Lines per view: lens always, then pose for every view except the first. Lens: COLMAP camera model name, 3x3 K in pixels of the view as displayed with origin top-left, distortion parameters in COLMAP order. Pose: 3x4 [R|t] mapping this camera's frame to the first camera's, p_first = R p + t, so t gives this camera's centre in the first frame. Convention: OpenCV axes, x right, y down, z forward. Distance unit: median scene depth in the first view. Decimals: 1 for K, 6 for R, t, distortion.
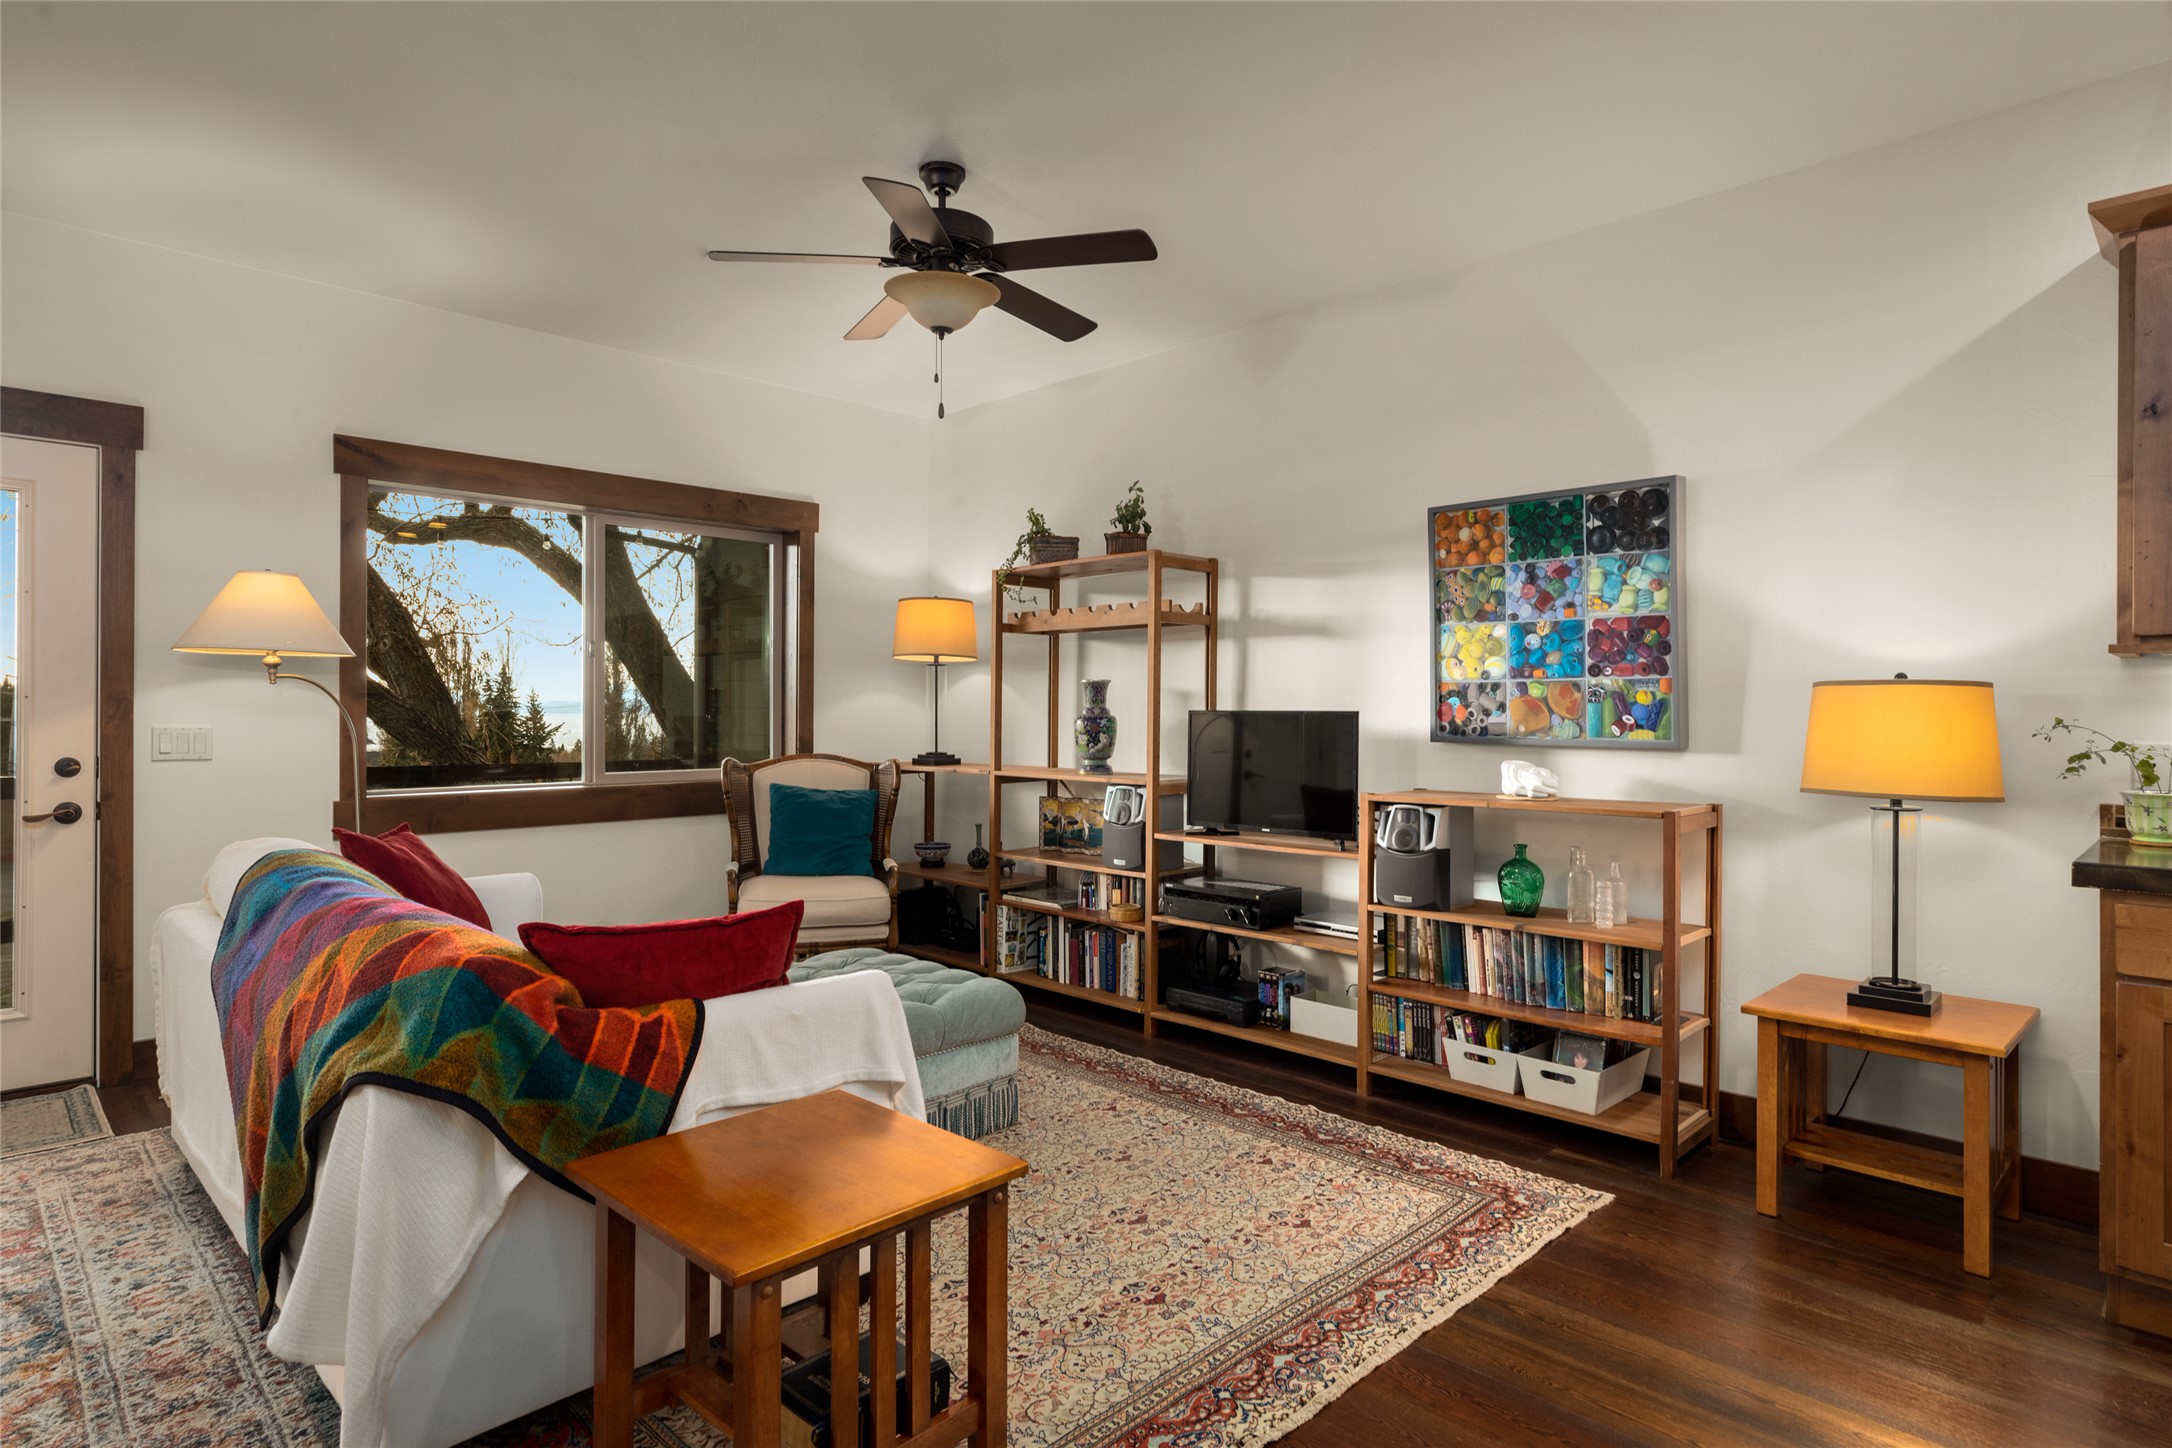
lens RADIAL K [[1157.9, 0, 1074.9], [0, 1157.9, 709.6], [0, 0, 1]] dist [0.003912, 0.001041]
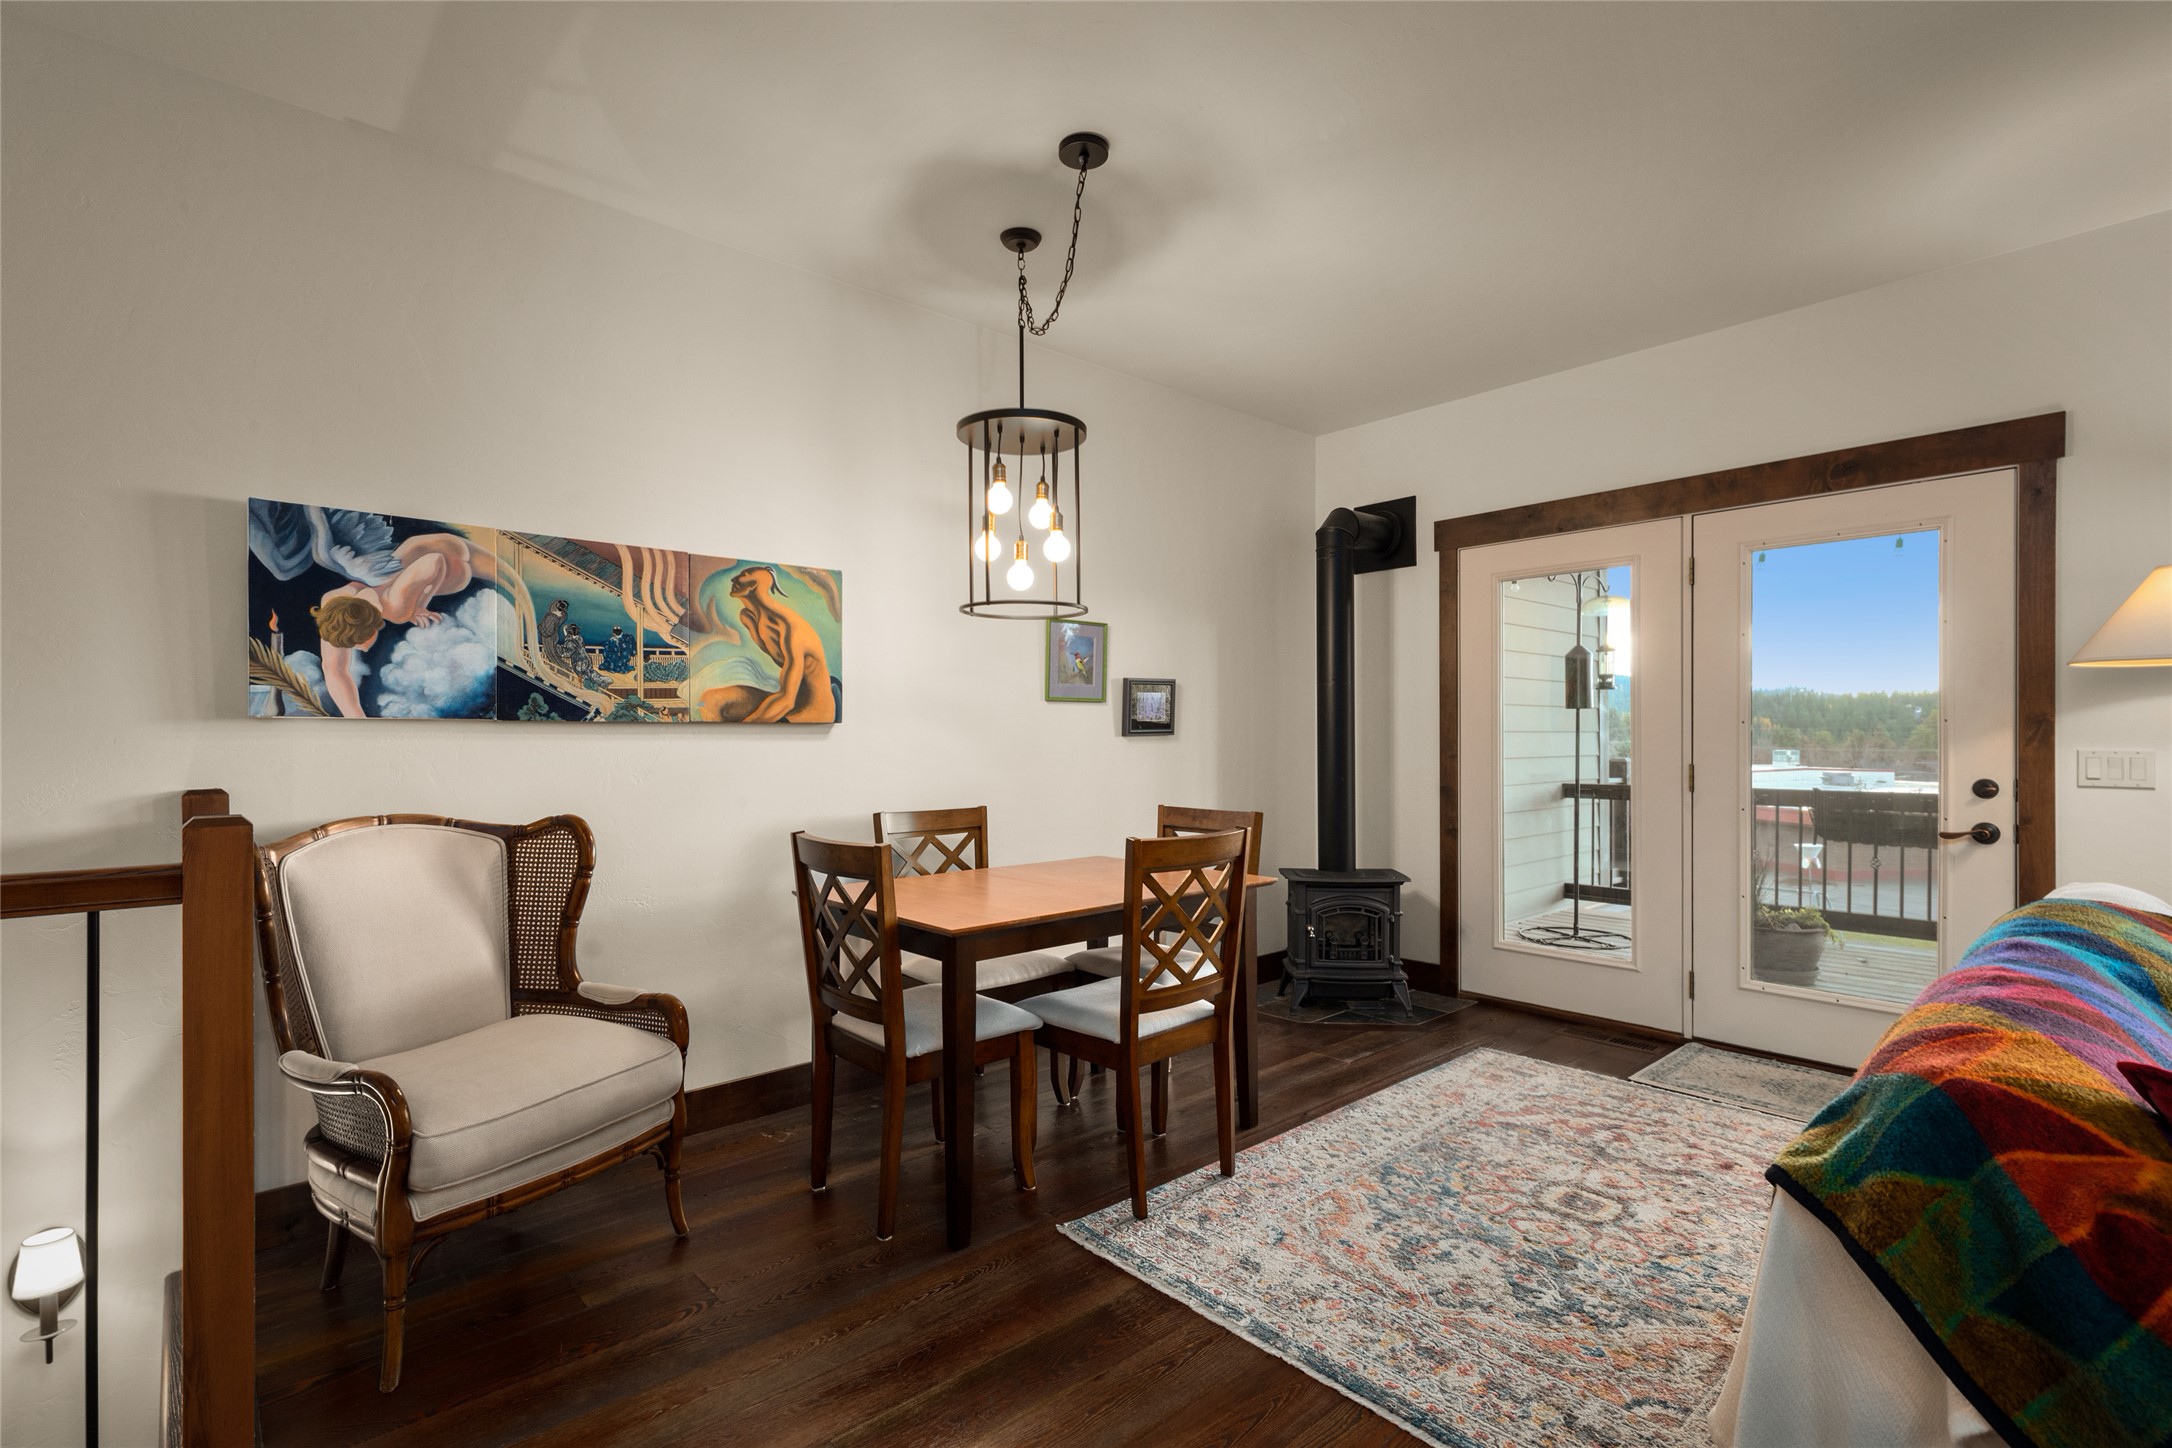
lens RADIAL K [[1008.4, 0, 1079.9], [0, 1008.4, 732.5], [0, 0, 1]] dist [0.014307, 0.000321]
pose [[-0.049736, -0.005134, -0.998749, 0.066415], [0.005197, 0.999972, -0.005399, 0.000891], [0.998749, -0.005459, -0.049708, 0.238469]]
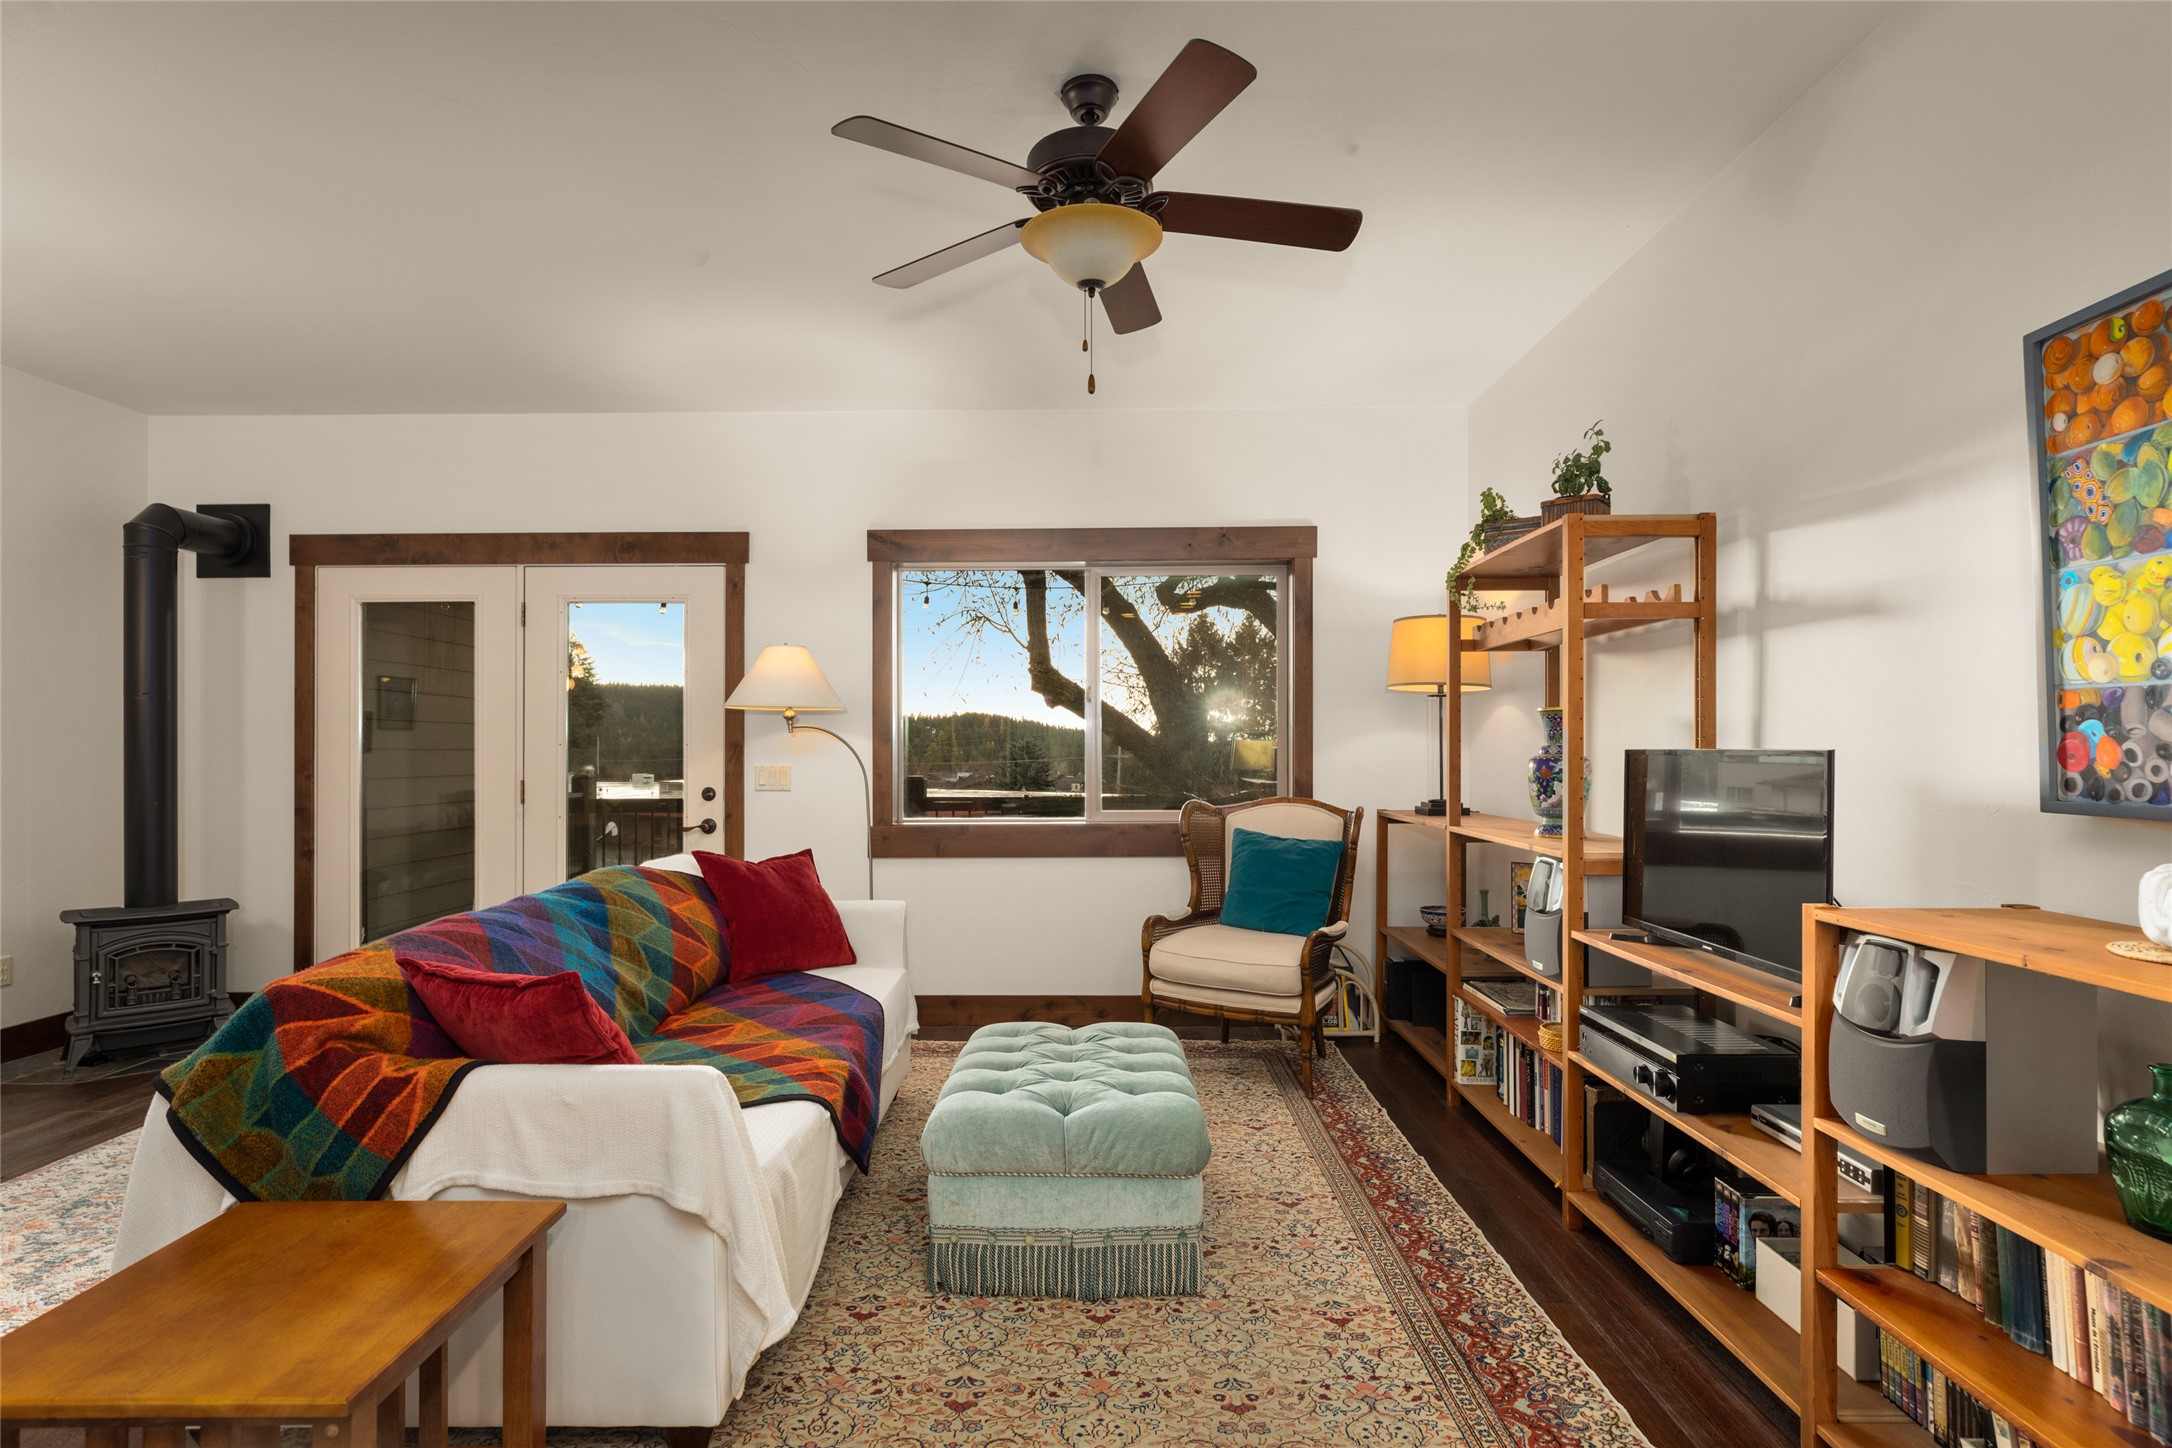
lens RADIAL K [[1042.1, 0, 1082.3], [0, 1042.1, 744.7], [0, 0, 1]] dist [-0.012712, 0.006043]
pose [[0.704071, -0.008115, -0.710083, 0.338742], [0.005432, 0.999967, -0.006043, -0.000070], [0.710109, 0.000398, 0.704092, 0.412009]]
